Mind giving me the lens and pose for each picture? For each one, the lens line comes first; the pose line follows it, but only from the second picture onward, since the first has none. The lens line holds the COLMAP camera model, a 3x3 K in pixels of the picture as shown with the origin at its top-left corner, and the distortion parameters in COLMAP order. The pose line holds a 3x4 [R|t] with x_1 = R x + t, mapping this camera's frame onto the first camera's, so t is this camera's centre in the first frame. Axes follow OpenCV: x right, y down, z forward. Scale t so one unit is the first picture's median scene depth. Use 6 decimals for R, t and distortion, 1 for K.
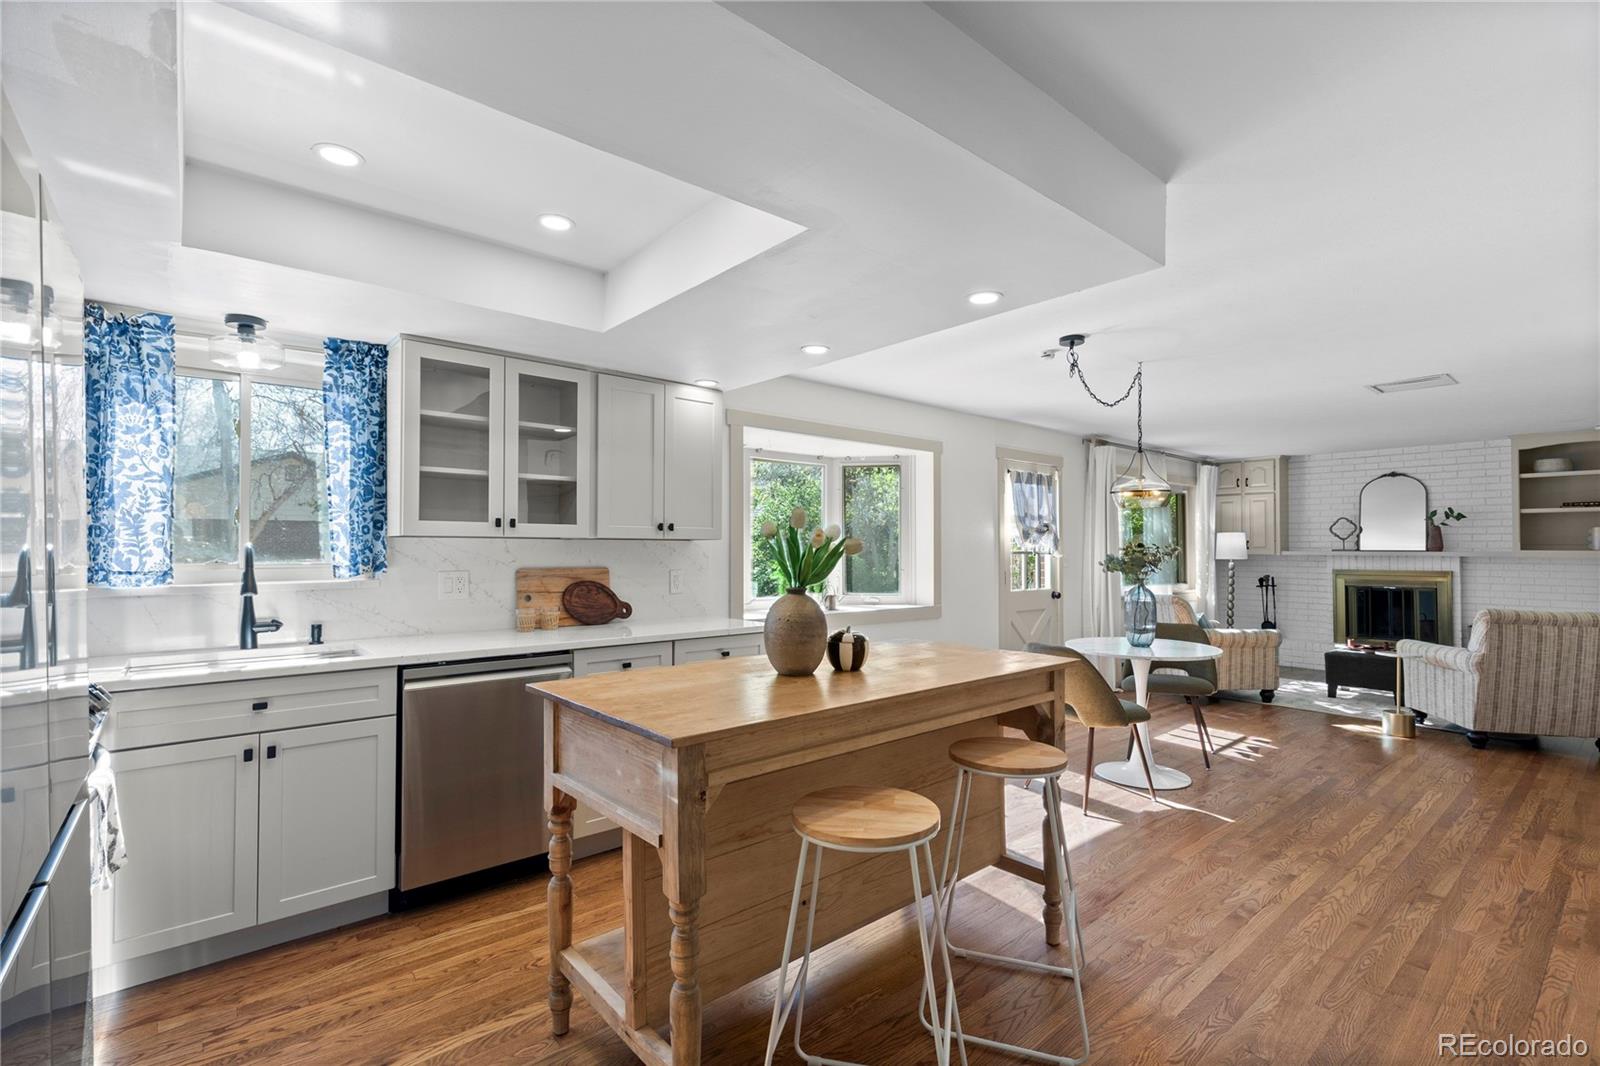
lens RADIAL K [[722.6, 0, 796.6], [0, 722.6, 536.1], [0, 0, 1]] dist [0.005164, -0.001568]
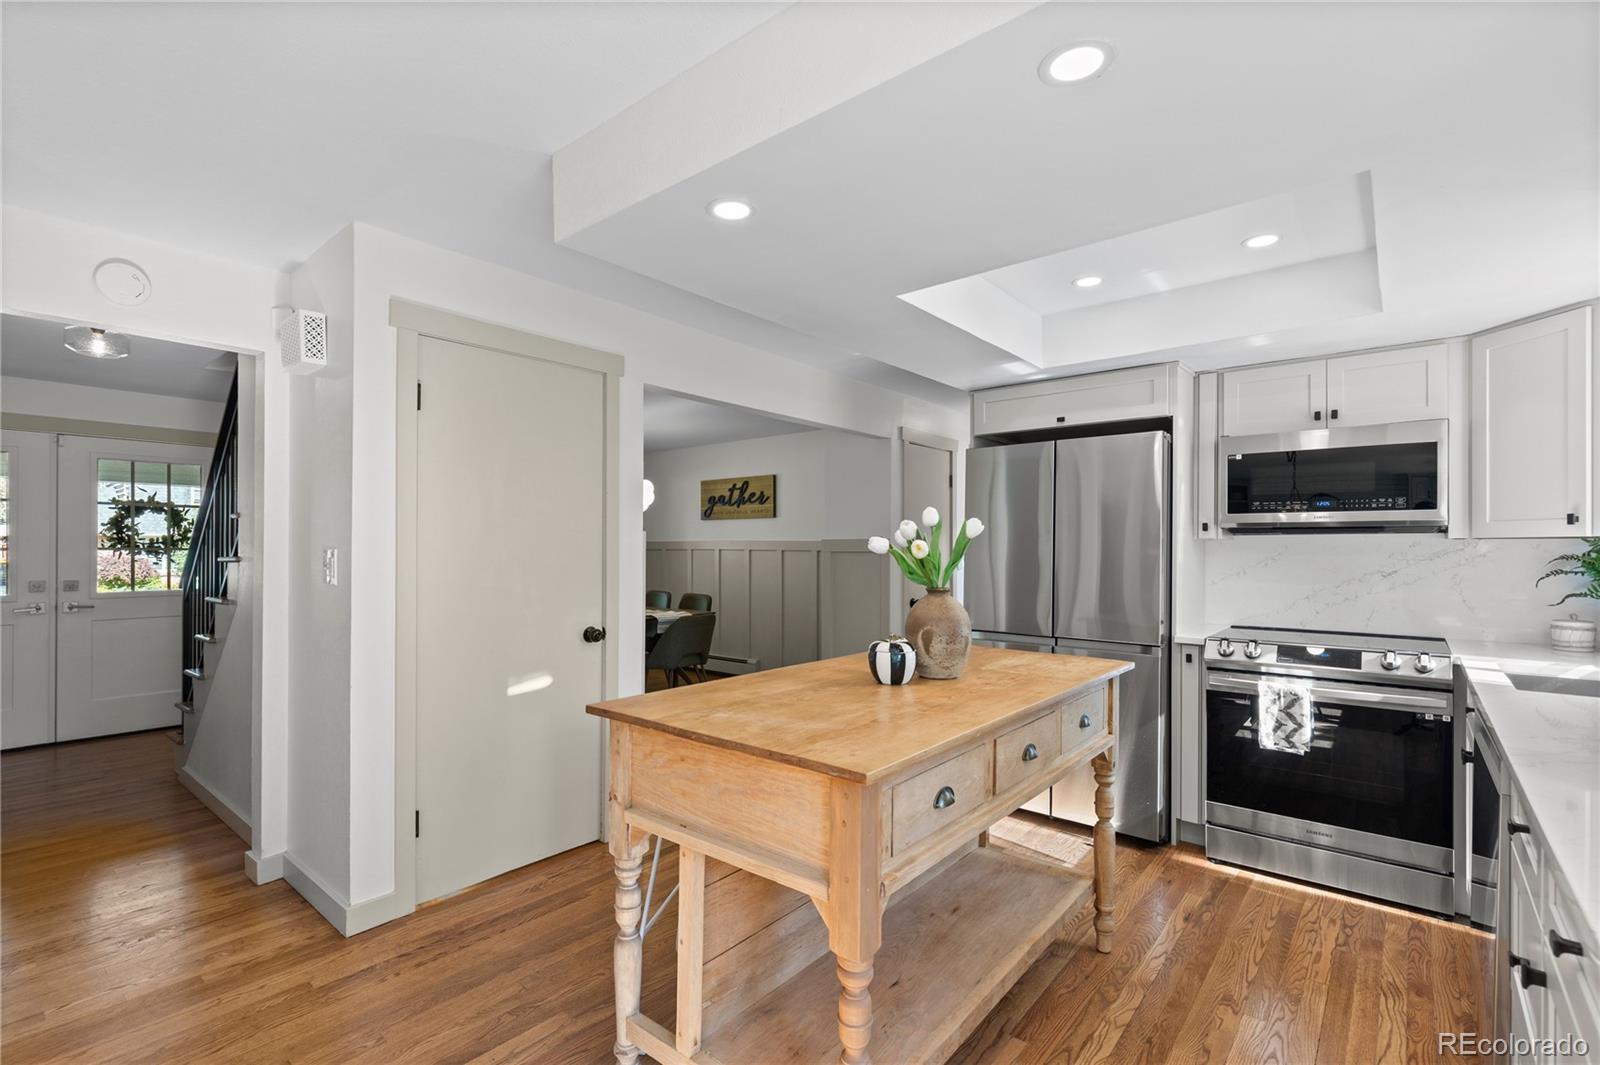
lens RADIAL K [[722.6, 0, 798.4], [0, 722.6, 544.1], [0, 0, 1]] dist [0.005164, -0.001568]
pose [[-0.985294, -0.007144, -0.170721, 0.108866], [-0.002599, 0.999637, -0.026830, 0.011687], [0.170851, -0.025992, -0.984954, 0.594218]]
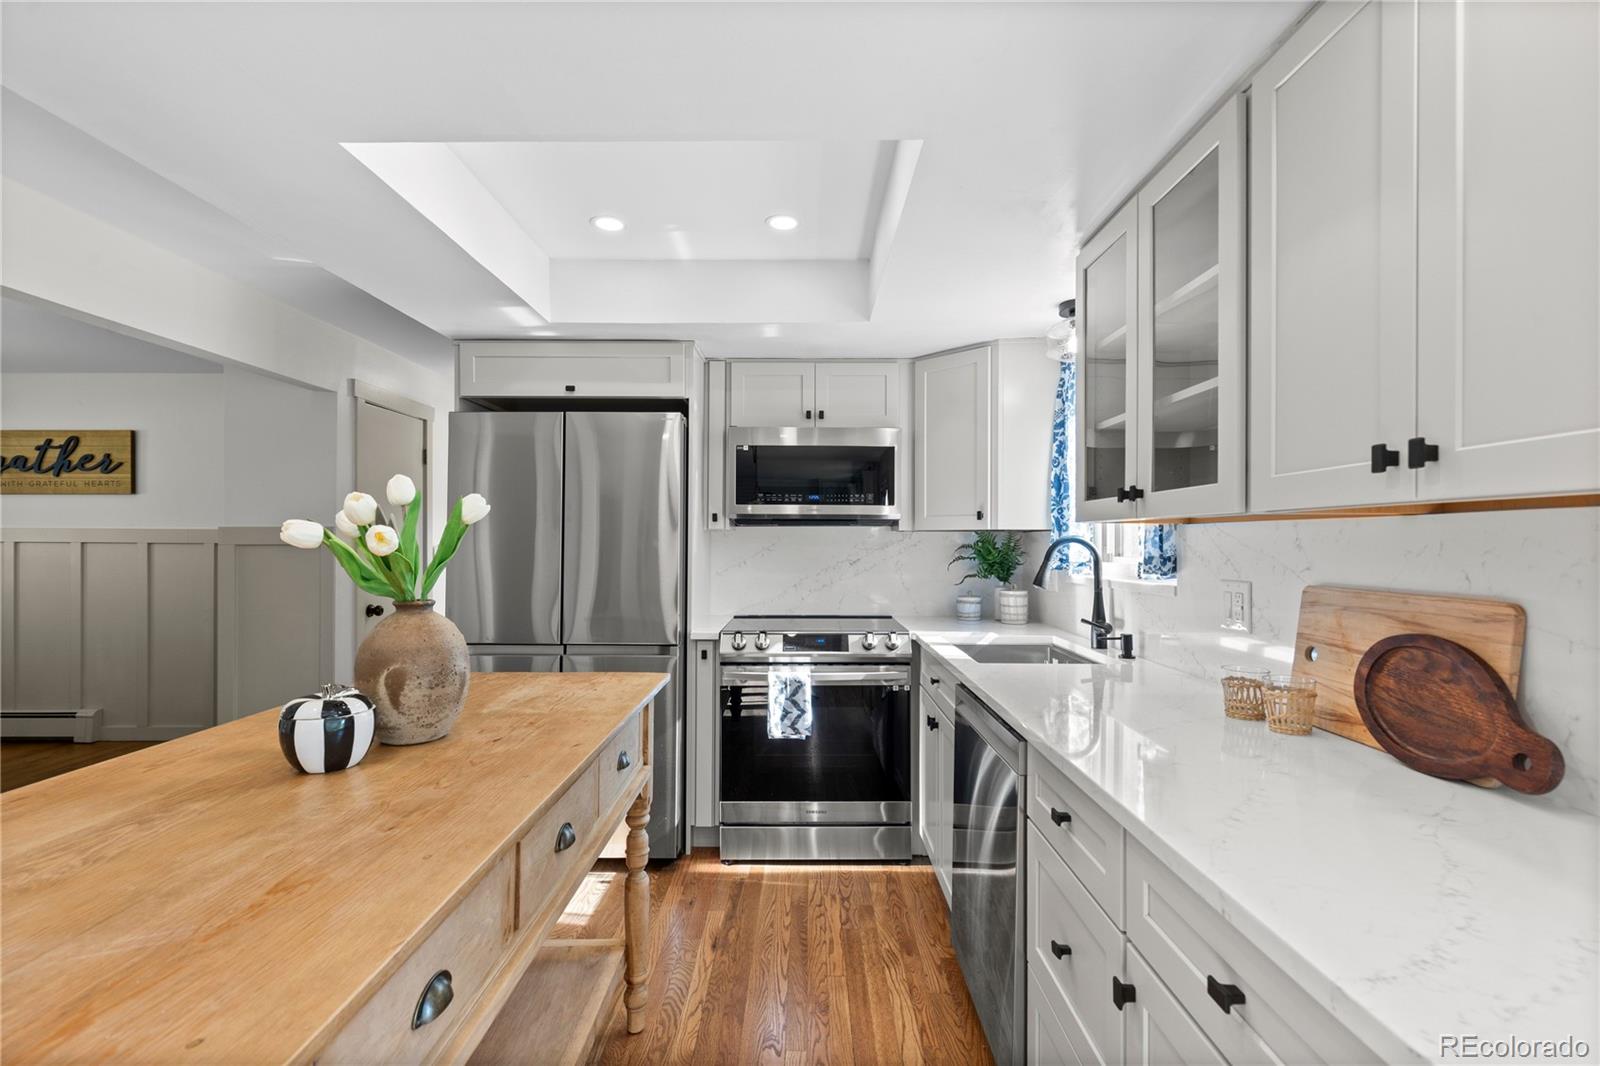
lens RADIAL K [[722.6, 0, 801.2], [0, 722.6, 536.8], [0, 0, 1]] dist [0.005164, -0.001568]
pose [[-0.648437, -0.008221, -0.761224, 0.080727], [0.012628, 0.999688, -0.021553, 0.010068], [0.761164, -0.023589, -0.648131, 0.512790]]
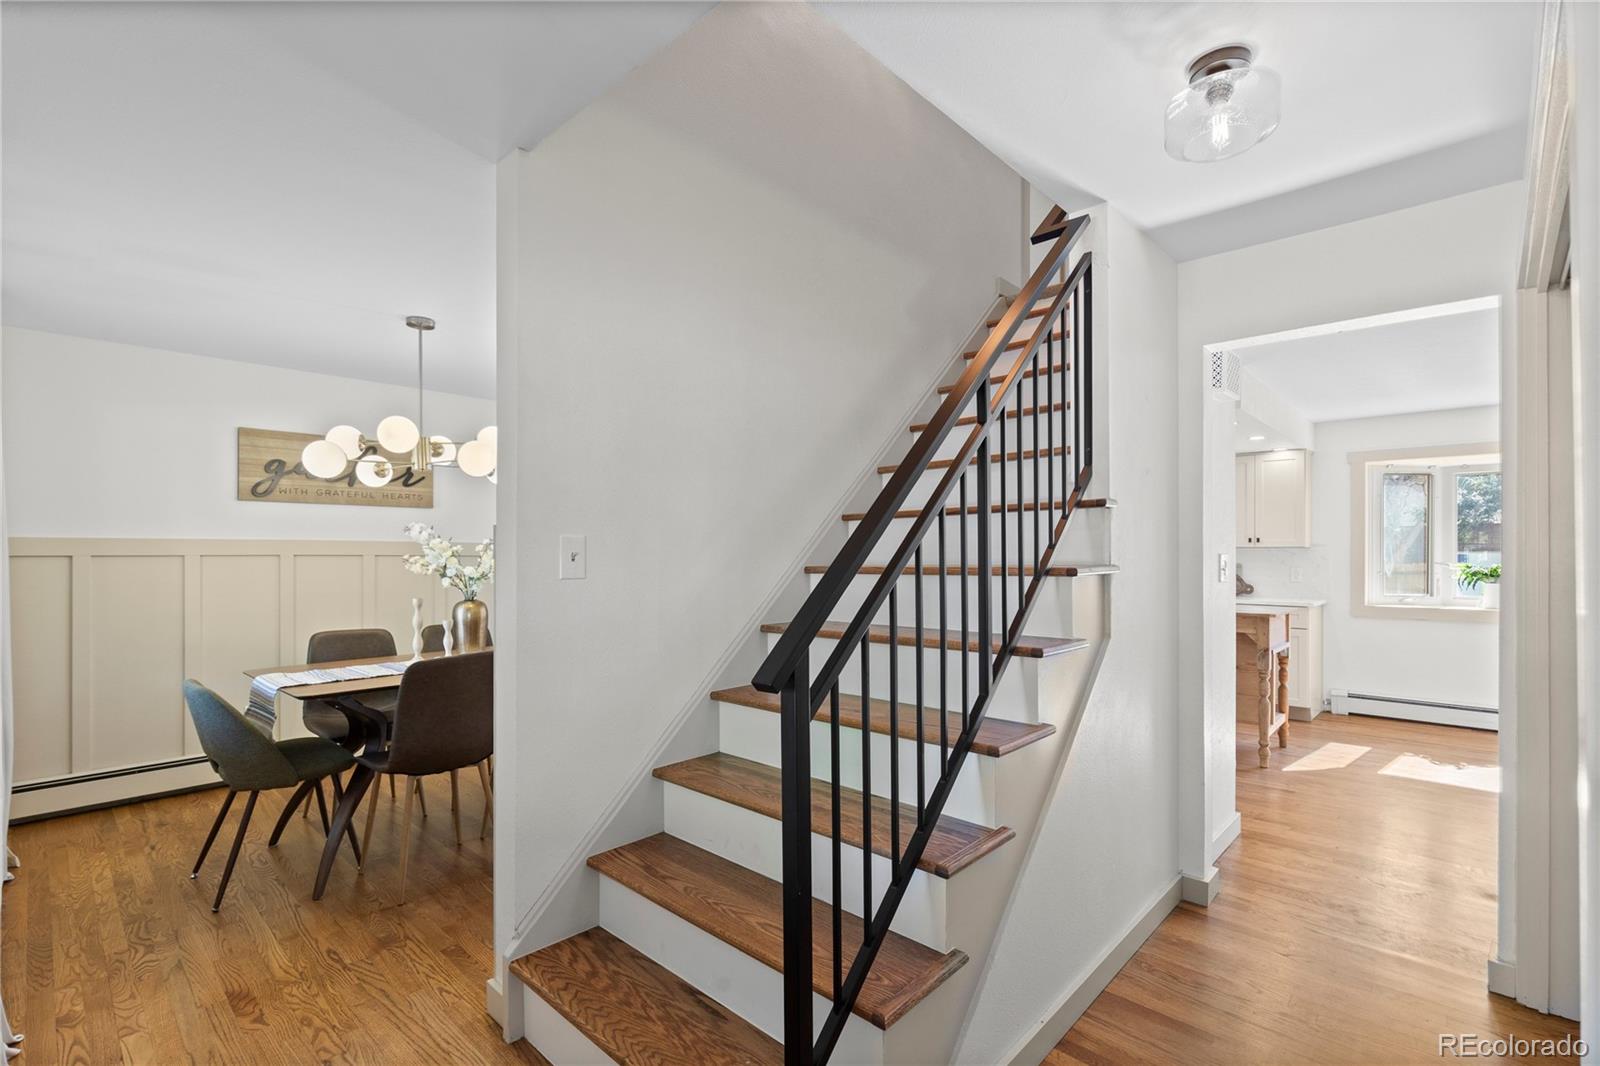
lens RADIAL K [[722.6, 0, 793.5], [0, 722.6, 547.9], [0, 0, 1]] dist [0.005164, -0.001568]
pose [[0.108414, -0.006212, -0.994086, 0.711453], [0.019675, 0.999798, -0.004102, -0.004176], [0.993911, -0.019114, 0.108514, -0.133035]]
